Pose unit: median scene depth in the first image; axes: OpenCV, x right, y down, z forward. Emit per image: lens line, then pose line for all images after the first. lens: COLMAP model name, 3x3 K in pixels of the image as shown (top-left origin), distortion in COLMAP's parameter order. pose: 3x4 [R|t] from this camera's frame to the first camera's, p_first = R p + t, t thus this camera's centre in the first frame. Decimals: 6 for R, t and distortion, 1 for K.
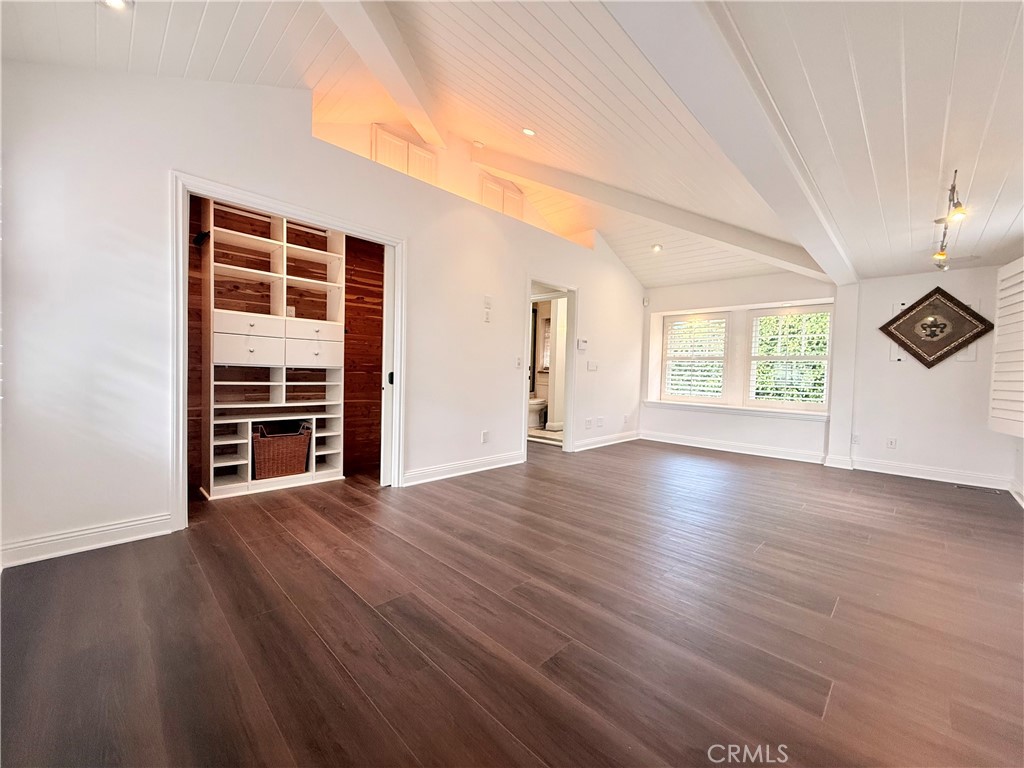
lens RADIAL K [[411.1, 0, 510.1], [0, 411.1, 386.0], [0, 0, 1]] dist [-0.003018, 0.001994]
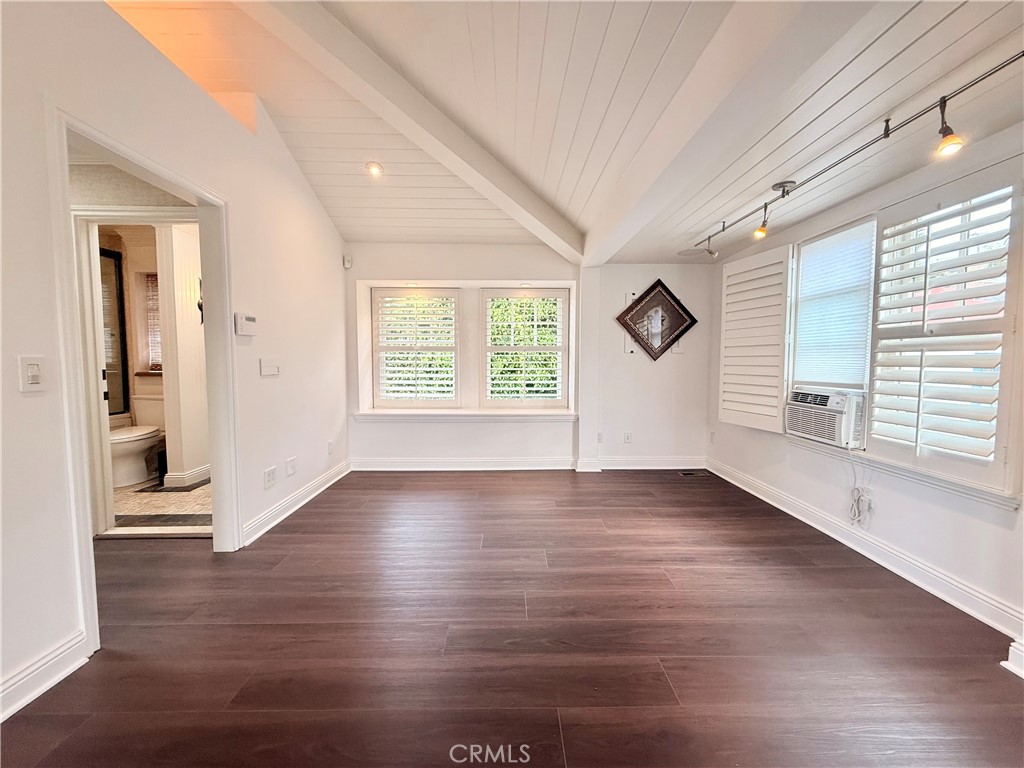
lens RADIAL K [[411.1, 0, 512.9], [0, 411.1, 385.4], [0, 0, 1]] dist [-0.003018, 0.001994]
pose [[0.698737, -0.070904, 0.711856, 0.040422], [0.043140, 0.997441, 0.057005, -0.038465], [-0.714077, -0.009122, 0.700008, 0.383106]]
